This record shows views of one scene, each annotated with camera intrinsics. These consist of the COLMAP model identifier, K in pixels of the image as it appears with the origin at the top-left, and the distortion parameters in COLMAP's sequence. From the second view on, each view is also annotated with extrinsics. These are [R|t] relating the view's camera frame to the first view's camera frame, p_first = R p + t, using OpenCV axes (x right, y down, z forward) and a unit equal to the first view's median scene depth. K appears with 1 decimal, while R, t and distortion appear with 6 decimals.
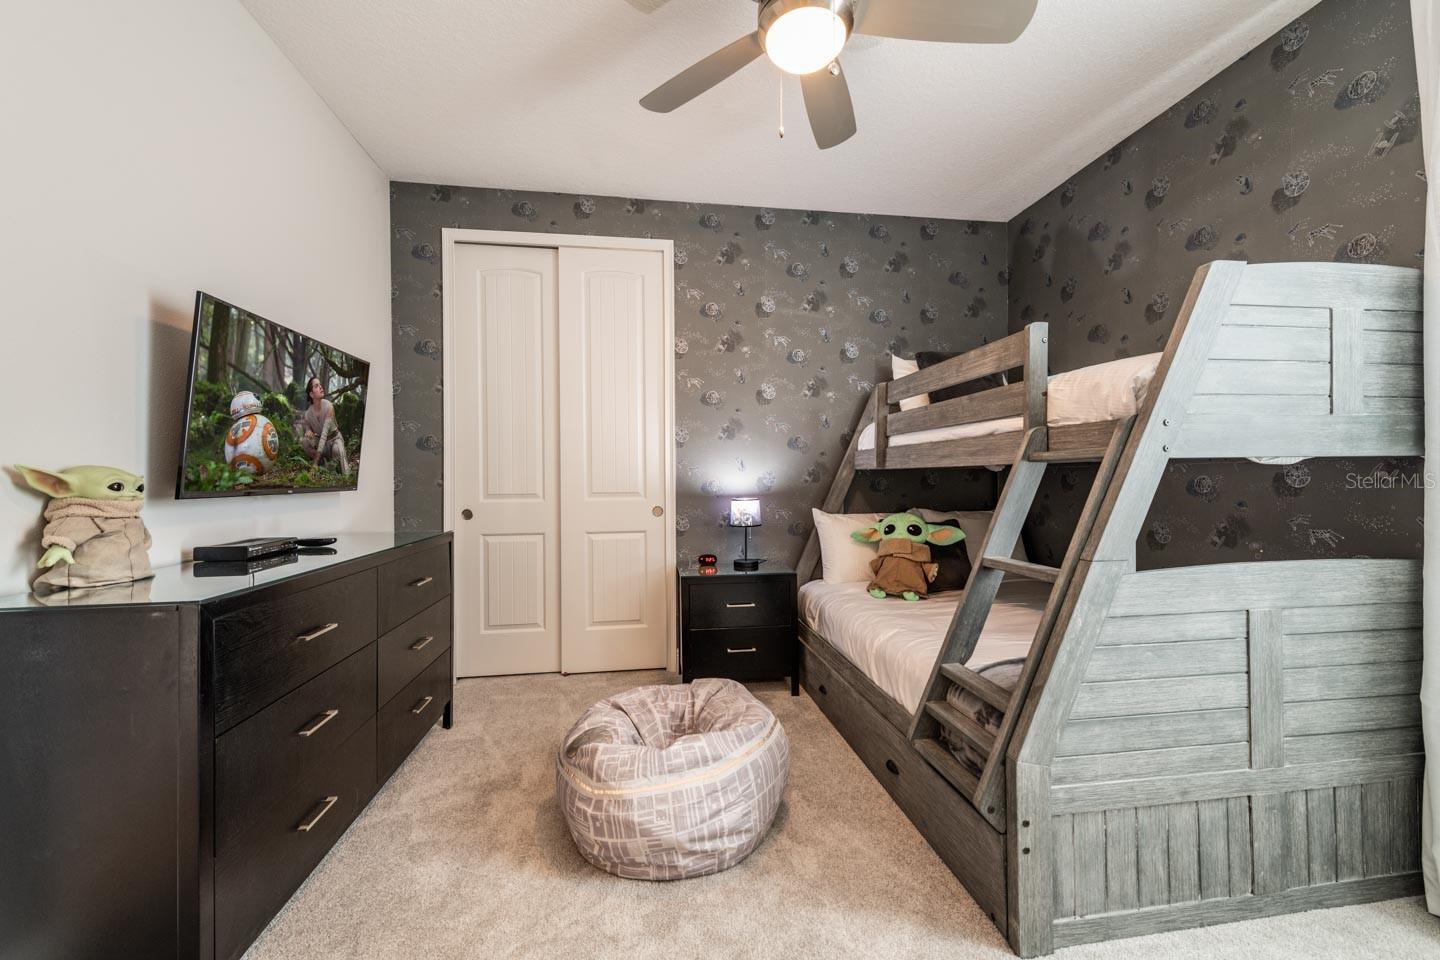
lens RADIAL K [[552.4, 0, 715.7], [0, 552.4, 477.0], [0, 0, 1]] dist [0.002861, -0.000340]
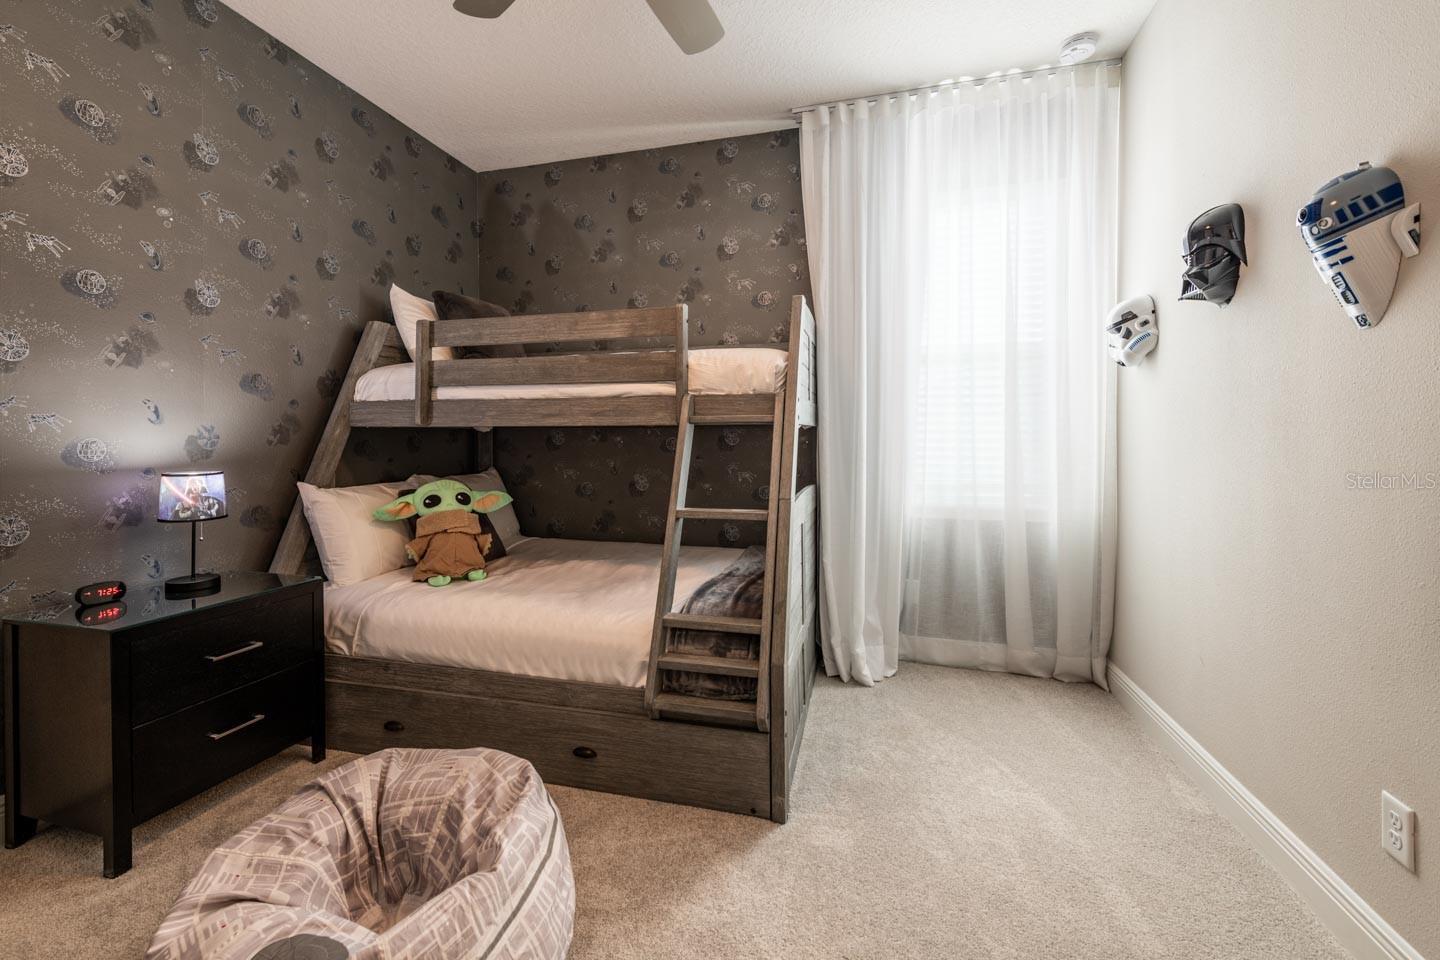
lens RADIAL K [[610.8, 0, 695.5], [0, 610.8, 434.8], [0, 0, 1]] dist [0.004049, -0.000244]
pose [[0.403114, 0.011516, 0.915077, -0.353269], [-0.003361, 0.999933, -0.011103, 0.005772], [-0.915144, 0.001401, 0.403125, 0.278893]]
